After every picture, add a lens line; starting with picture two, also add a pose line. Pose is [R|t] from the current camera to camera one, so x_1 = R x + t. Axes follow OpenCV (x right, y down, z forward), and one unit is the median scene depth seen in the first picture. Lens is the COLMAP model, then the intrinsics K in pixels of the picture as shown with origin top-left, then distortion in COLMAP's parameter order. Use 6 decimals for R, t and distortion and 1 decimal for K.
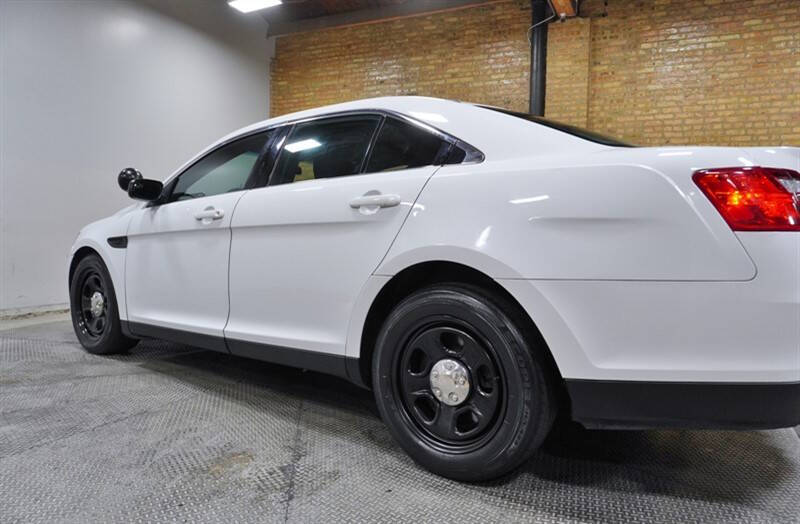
lens RADIAL K [[527.2, 0, 399.5], [0, 527.2, 265.2], [0, 0, 1]] dist [-0.046866, 0.031249]
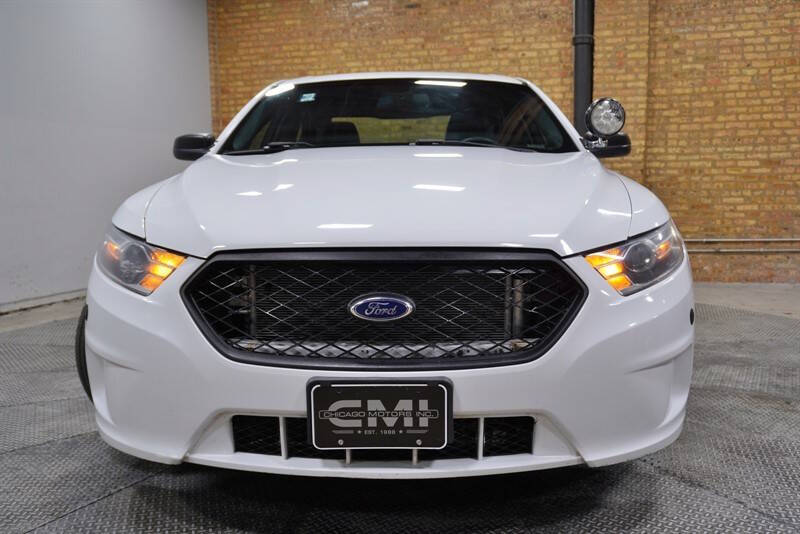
lens RADIAL K [[713.5, 0, 401.3], [0, 713.5, 269.4], [0, 0, 1]] dist [-0.009941, -0.013811]
pose [[0.989800, -0.052954, 0.132255, -0.179076], [0.046248, 0.997508, 0.053276, -0.004948], [-0.134746, -0.046616, 0.989783, -0.030686]]
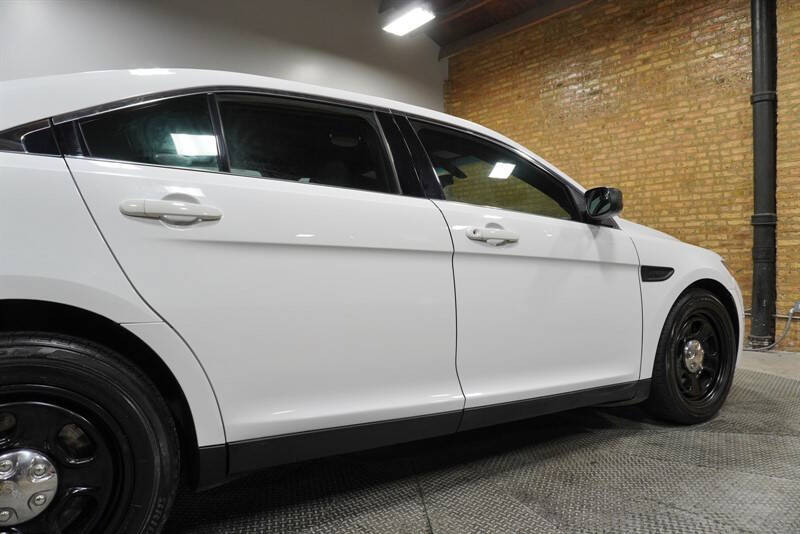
lens RADIAL K [[525.8, 0, 407.5], [0, 525.8, 268.3], [0, 0, 1]] dist [-0.031704, 0.024831]
pose [[0.915432, -0.032234, -0.401180, 0.093757], [0.012943, 0.998630, -0.050705, -0.002801], [0.402265, 0.041224, 0.914595, 0.139787]]
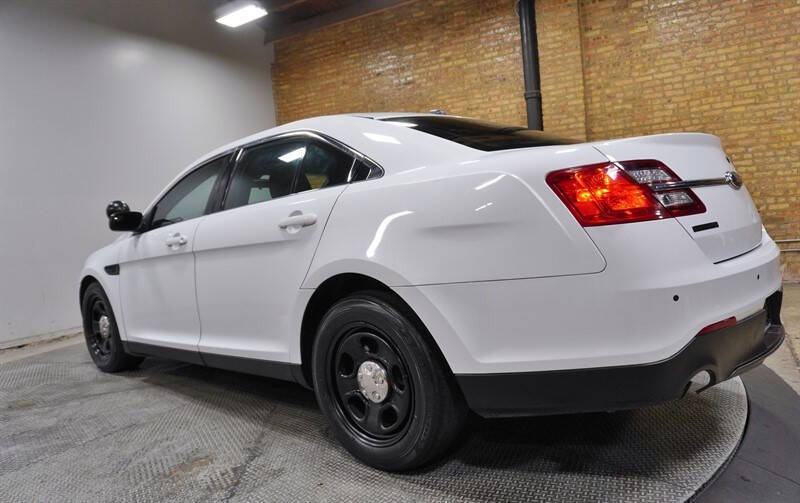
lens RADIAL K [[539.3, 0, 398.7], [0, 539.3, 251.2], [0, 0, 1]] dist [-0.040201, 0.024881]
pose [[0.990687, -0.100188, -0.092202, 0.081878], [0.100768, 0.994909, 0.001653, -0.012416], [0.091567, -0.010929, 0.995739, -0.029990]]
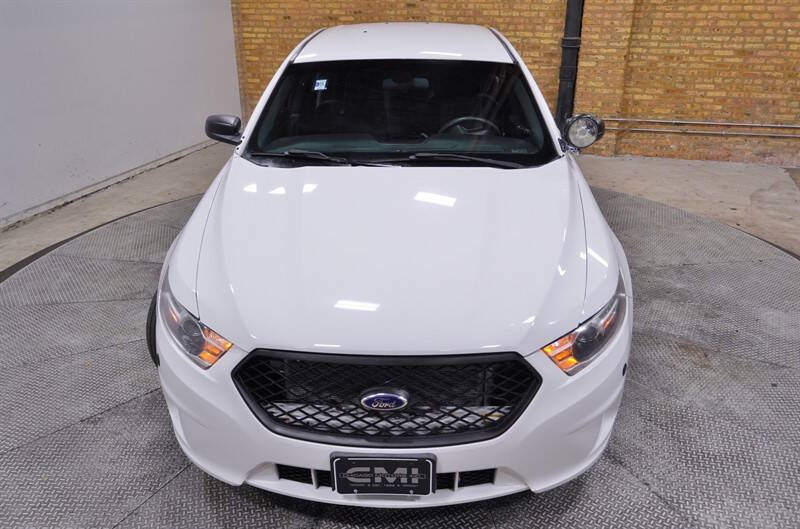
lens RADIAL K [[621.7, 0, 398.3], [0, 621.7, 257.2], [0, 0, 1]] dist [-0.013927, 0.001328]
pose [[0.991676, -0.081683, 0.099531, -0.170430], [0.043049, 0.938865, 0.341585, -0.142492], [-0.121348, -0.334457, 0.934566, -0.032140]]
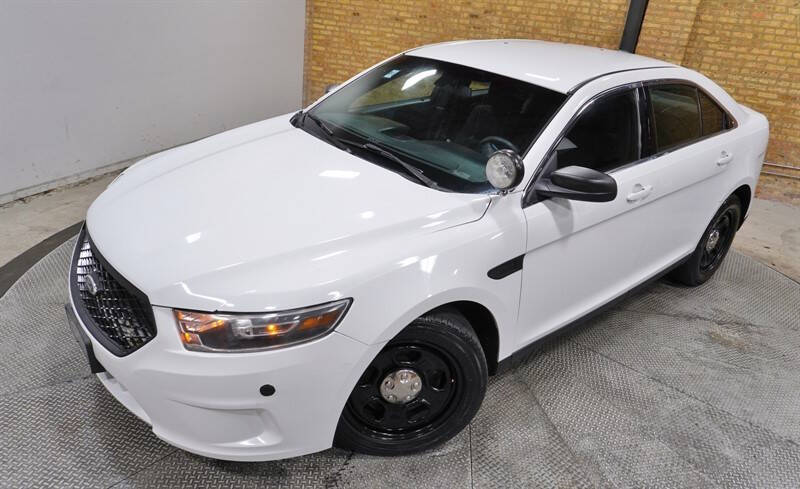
lens RADIAL K [[549.3, 0, 404.3], [0, 549.3, 239.1], [0, 0, 1]] dist [-0.012027, 0.003915]
pose [[0.995683, 0.036943, 0.085149, -0.209077], [-0.064622, 0.934430, 0.350234, -0.145897], [-0.066627, -0.354225, 0.932784, 0.041260]]
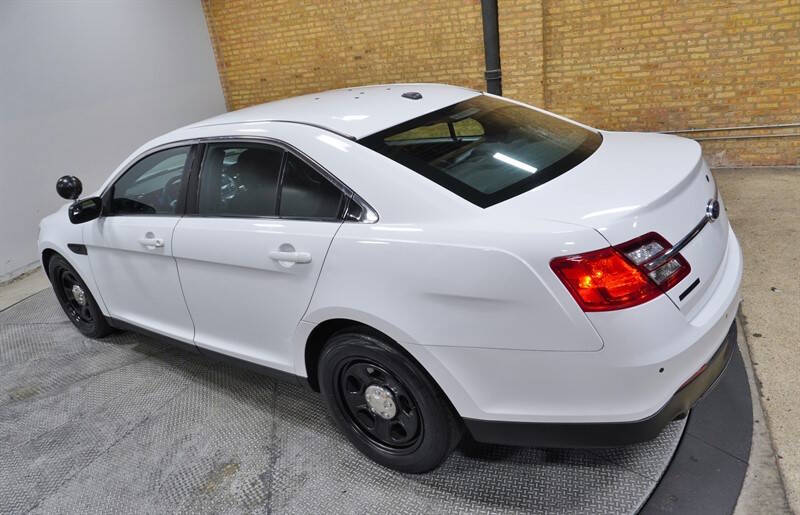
lens RADIAL K [[533.1, 0, 396.1], [0, 533.1, 251.9], [0, 0, 1]] dist [-0.036180, 0.018498]
pose [[0.987867, -0.152479, -0.029475, 0.064202], [0.154022, 0.937599, 0.311745, -0.139119], [-0.019899, -0.312503, 0.949708, -0.014491]]
